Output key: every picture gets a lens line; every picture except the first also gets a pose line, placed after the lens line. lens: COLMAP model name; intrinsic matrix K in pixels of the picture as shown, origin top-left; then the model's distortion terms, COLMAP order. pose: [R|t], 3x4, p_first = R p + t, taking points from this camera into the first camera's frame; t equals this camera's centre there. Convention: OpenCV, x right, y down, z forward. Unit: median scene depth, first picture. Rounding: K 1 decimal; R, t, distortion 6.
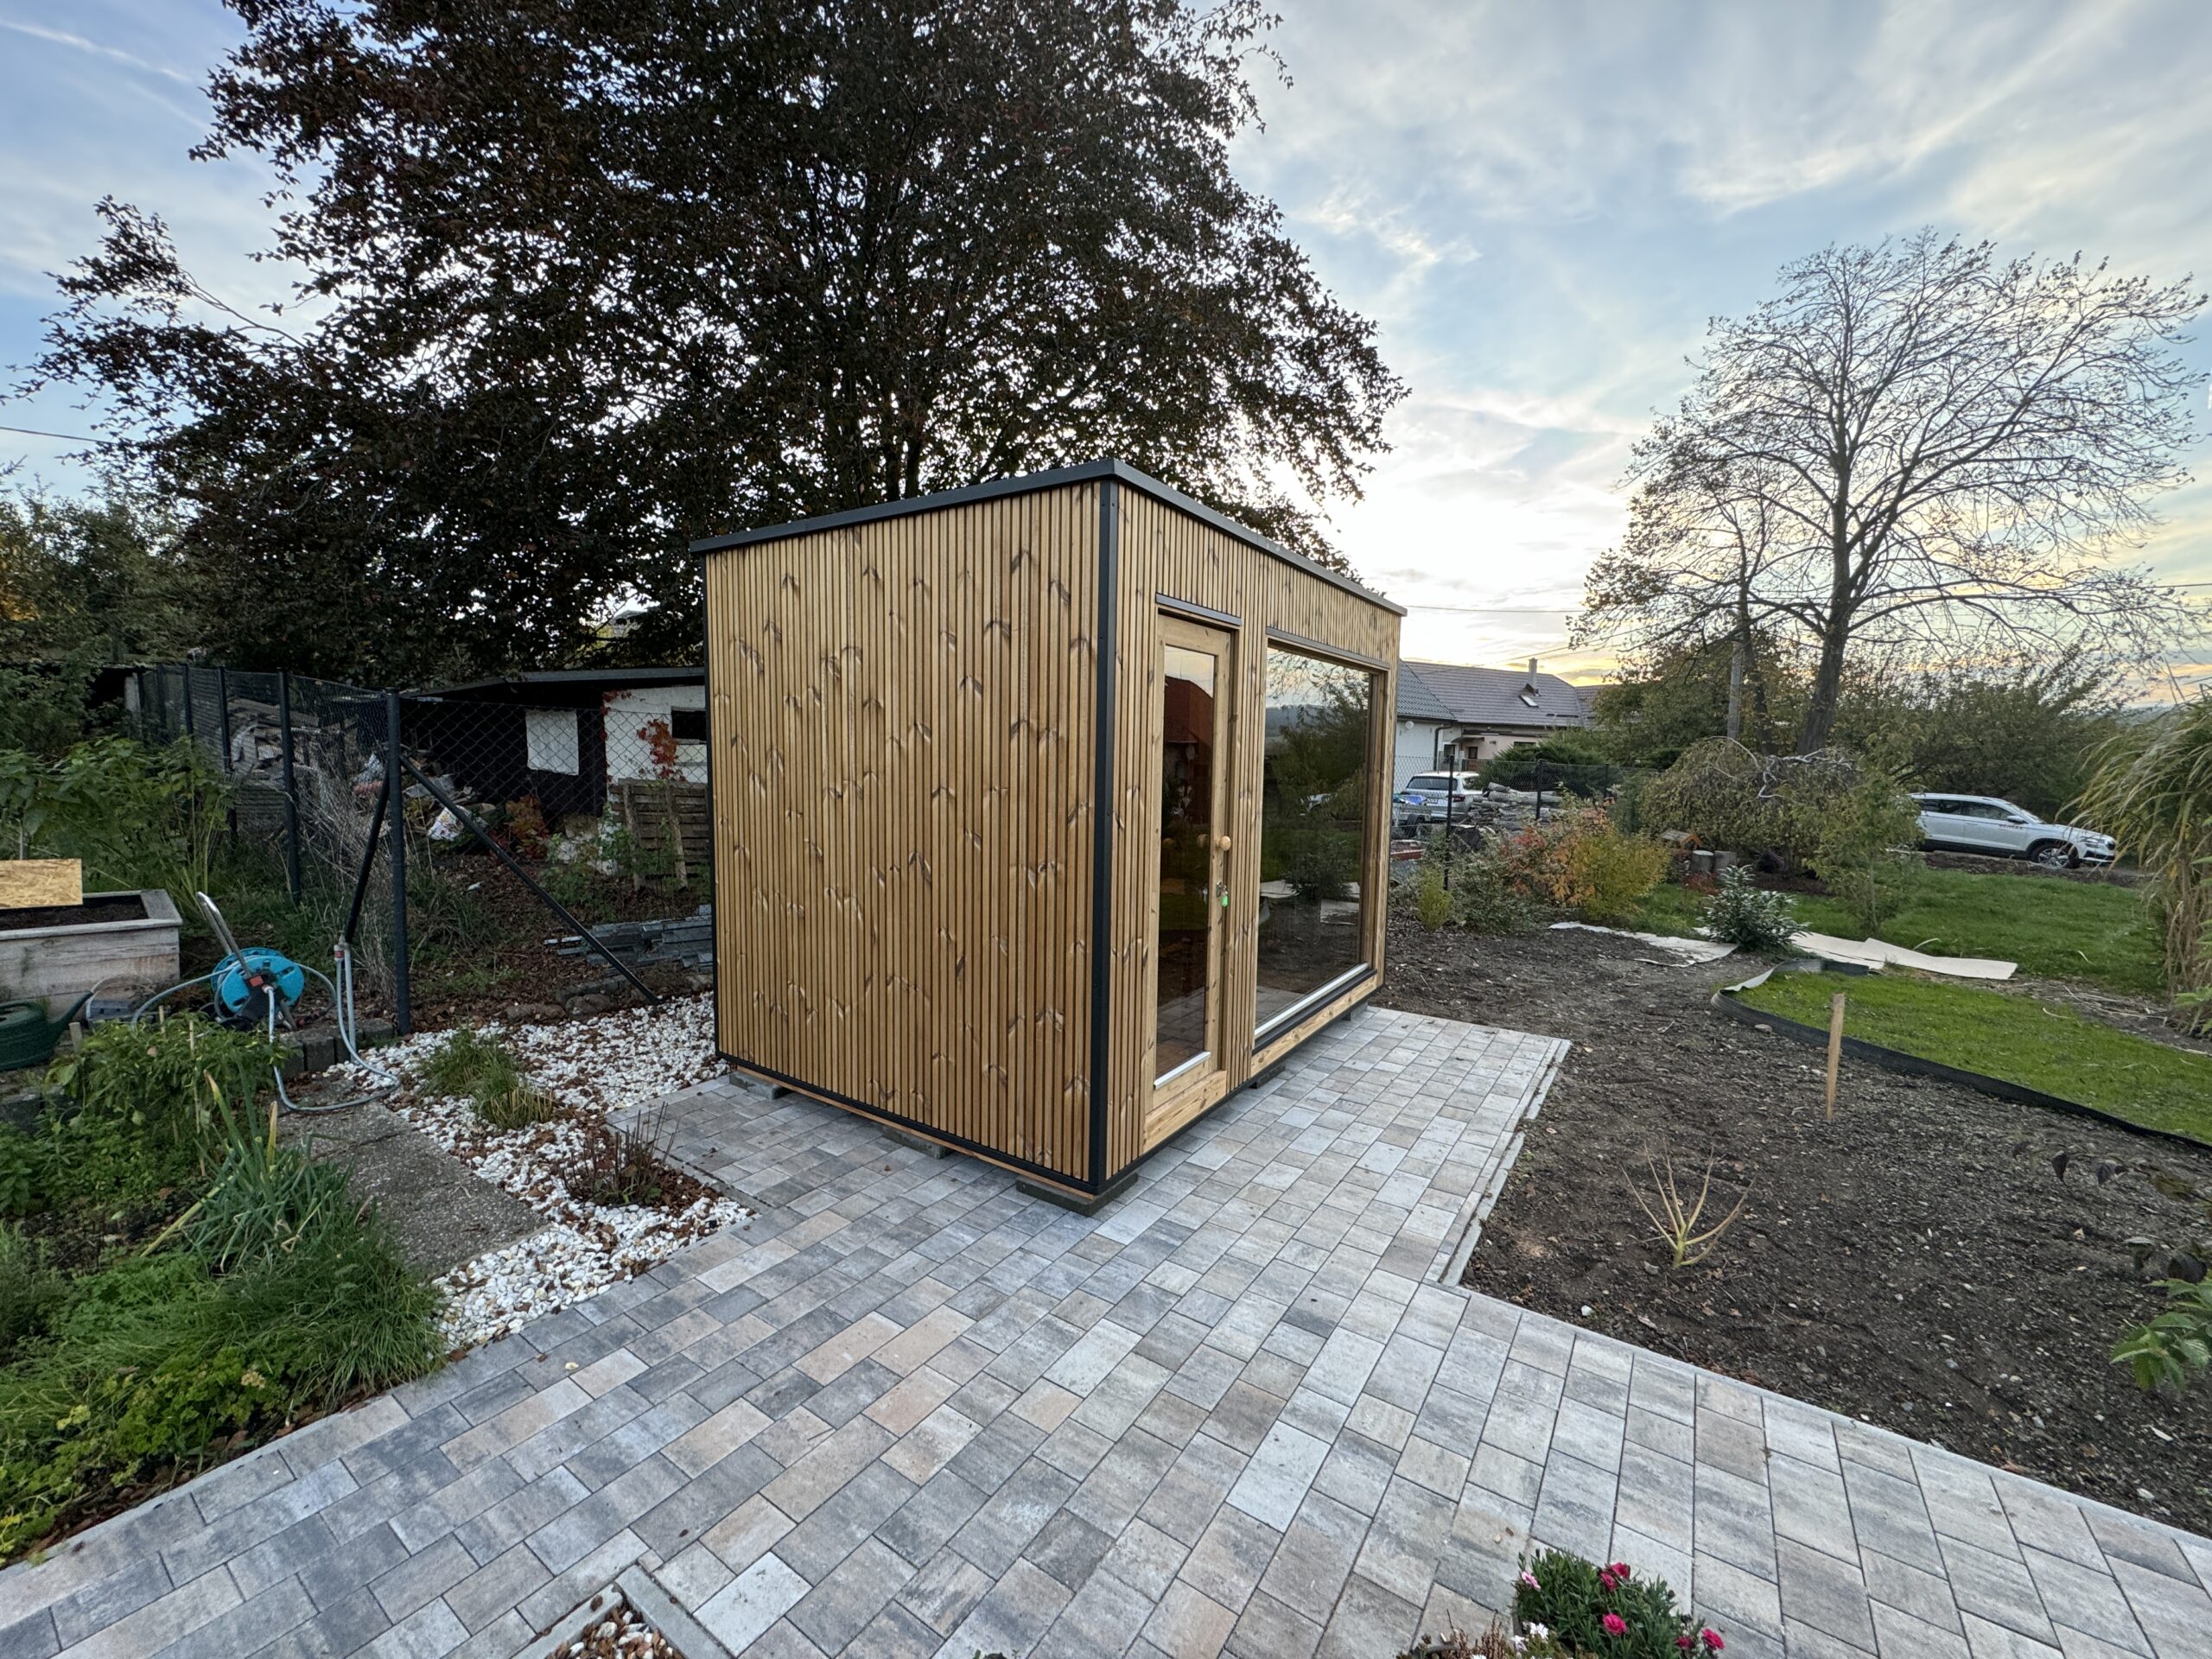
lens RADIAL K [[882.4, 0, 1104.1], [0, 882.4, 823.7], [0, 0, 1]] dist [-0.002133, 0.000222]
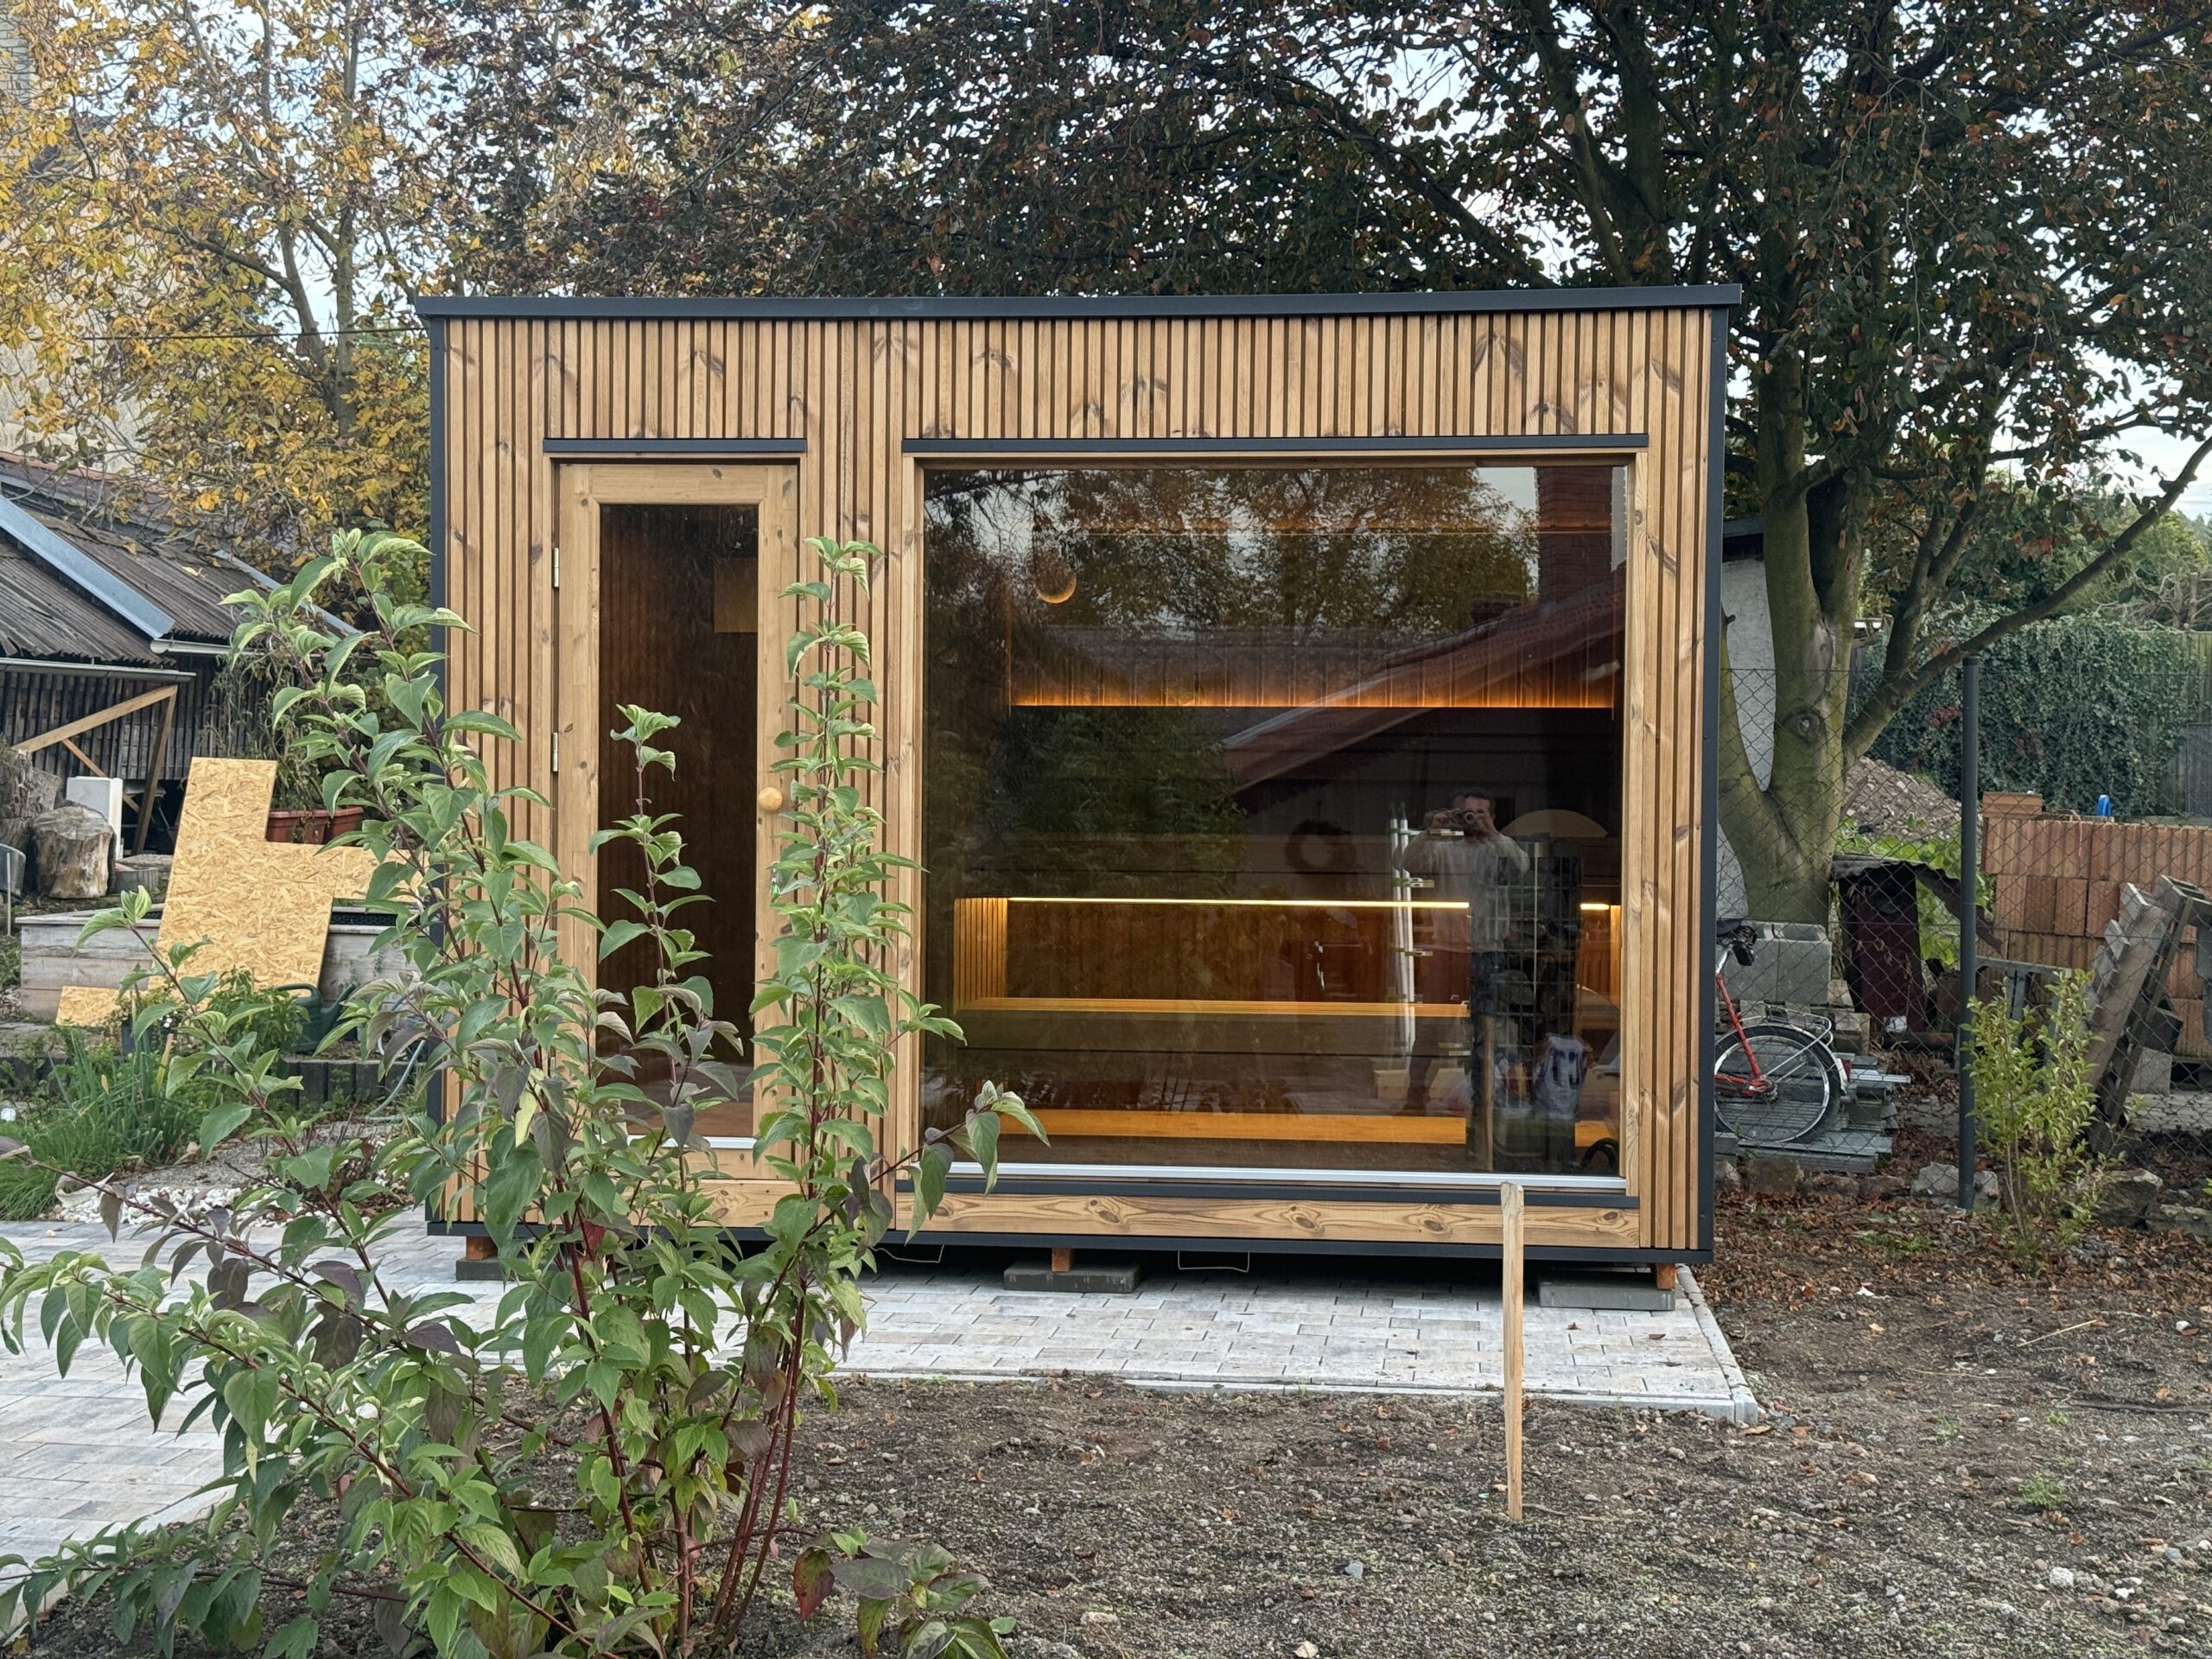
lens RADIAL K [[3062.3, 0, 1106.0], [0, 3062.3, 829.5], [0, 0, 1]] dist [-0.254212, 3.743097]
pose [[0.464263, -0.005850, -0.885678, 1.888854], [-0.076768, 0.995949, -0.046820, 0.110626], [0.882364, 0.089729, 0.461934, 0.193218]]
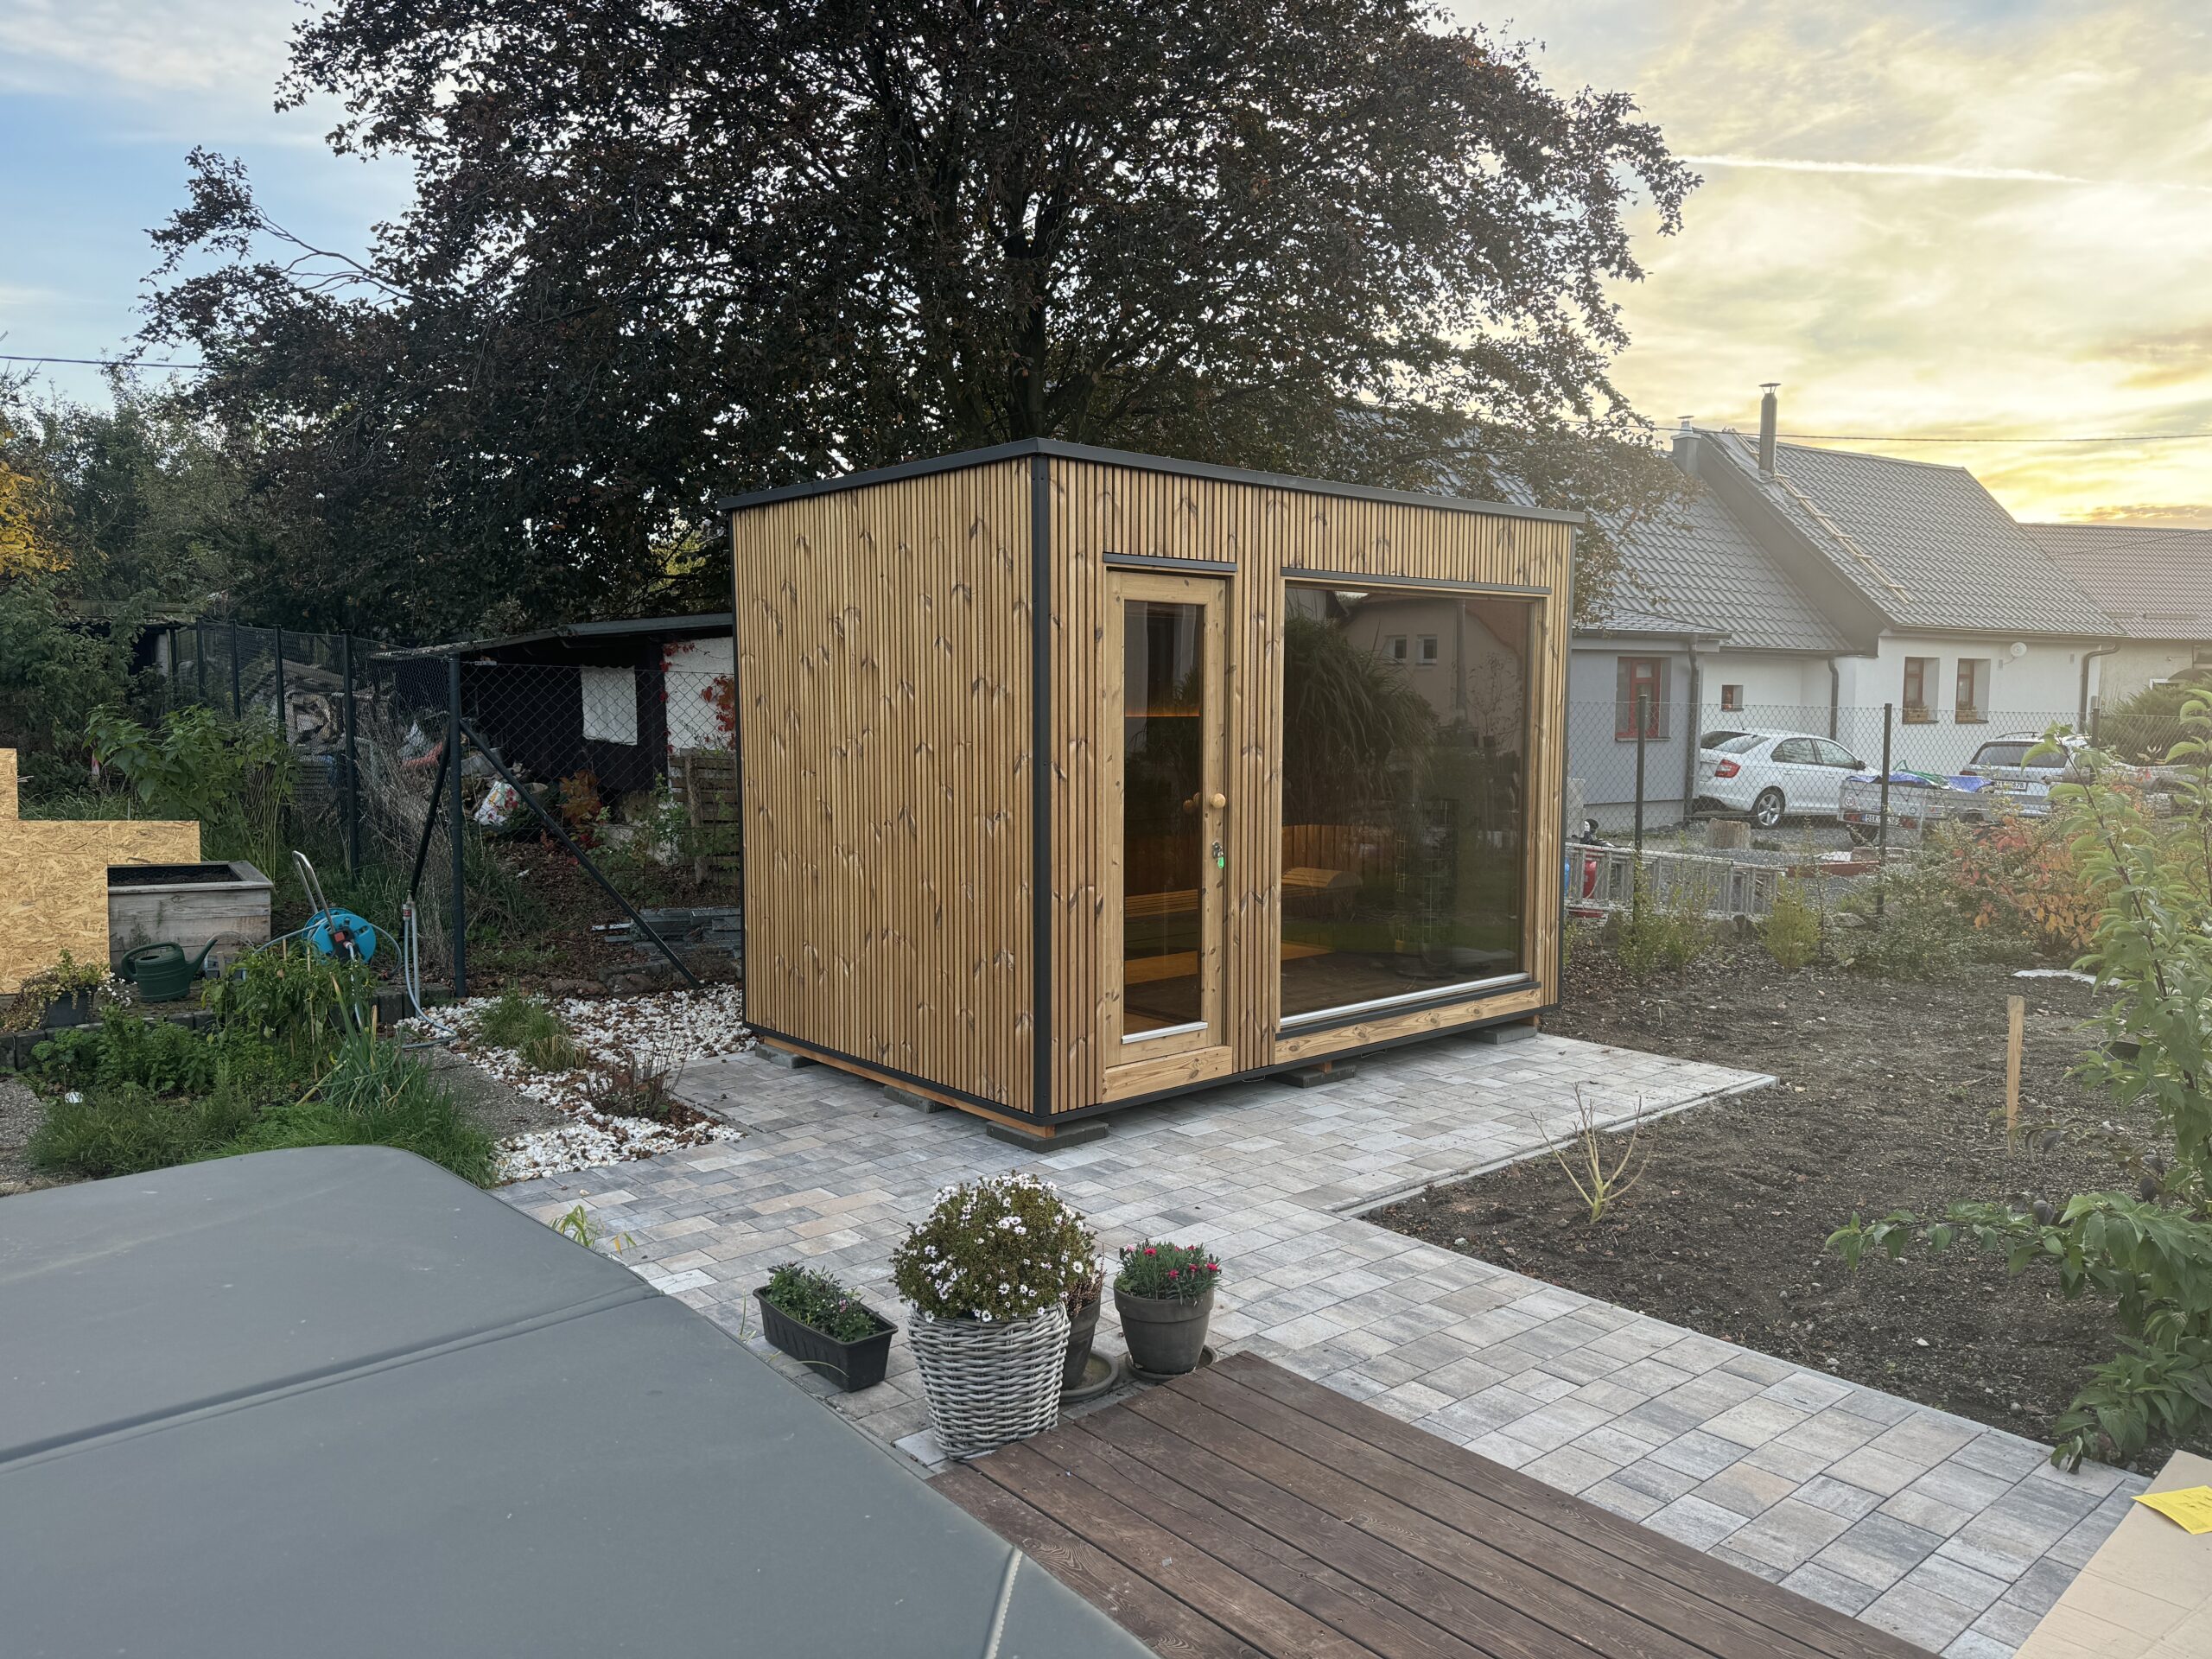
lens RADIAL K [[1540.3, 0, 1112.0], [0, 1540.3, 826.1], [0, 0, 1]] dist [0.153081, -0.246837]
pose [[0.965866, 0.003802, -0.259016, 0.401901], [-0.006056, 0.999950, -0.007903, 0.055571], [0.258973, 0.009201, 0.965841, -0.558725]]
